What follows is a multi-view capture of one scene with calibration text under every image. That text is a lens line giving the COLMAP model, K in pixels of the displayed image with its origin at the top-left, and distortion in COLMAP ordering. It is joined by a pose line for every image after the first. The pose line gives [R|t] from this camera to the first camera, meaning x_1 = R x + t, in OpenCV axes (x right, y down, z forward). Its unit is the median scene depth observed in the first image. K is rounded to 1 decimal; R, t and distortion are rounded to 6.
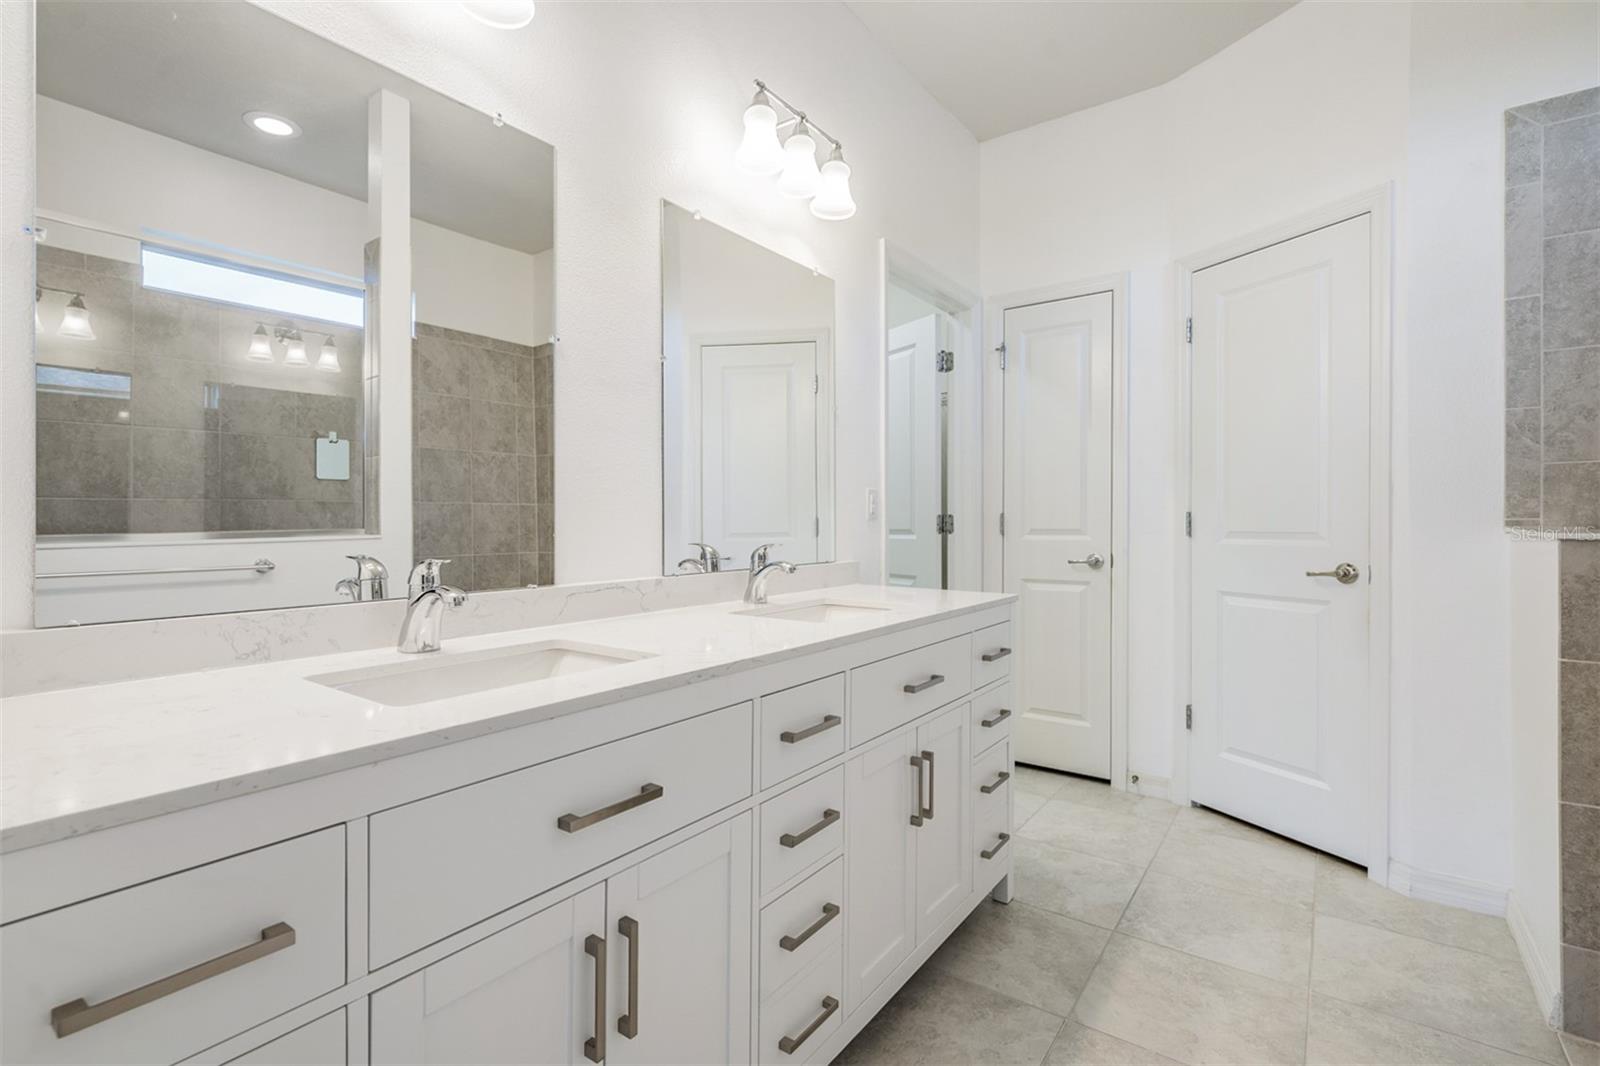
lens RADIAL K [[749.9, 0, 799.1], [0, 749.9, 523.4], [0, 0, 1]] dist [-0.000804, -0.000253]
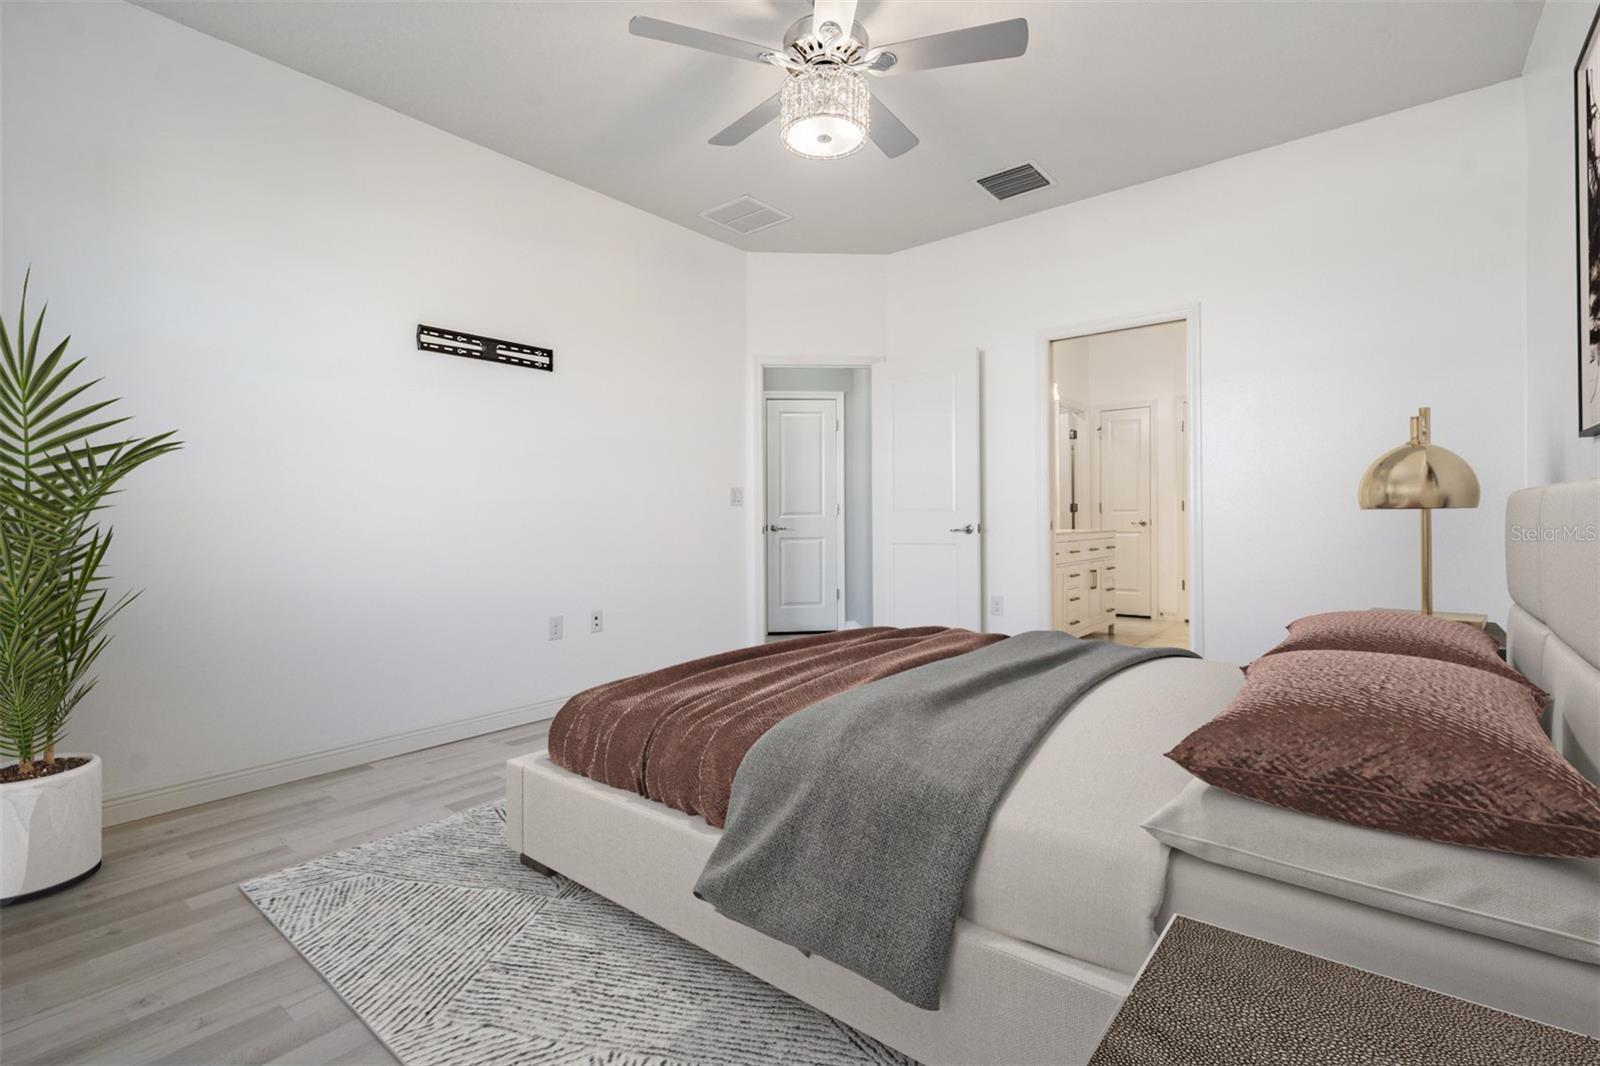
lens RADIAL K [[749.9, 0, 799.6], [0, 749.9, 522.0], [0, 0, 1]] dist [-0.000804, -0.000253]
pose [[0.998936, -0.004685, -0.045870, -0.524316], [0.004583, 0.999987, -0.002328, 0.045245], [0.045880, 0.002116, 0.998945, -1.277219]]
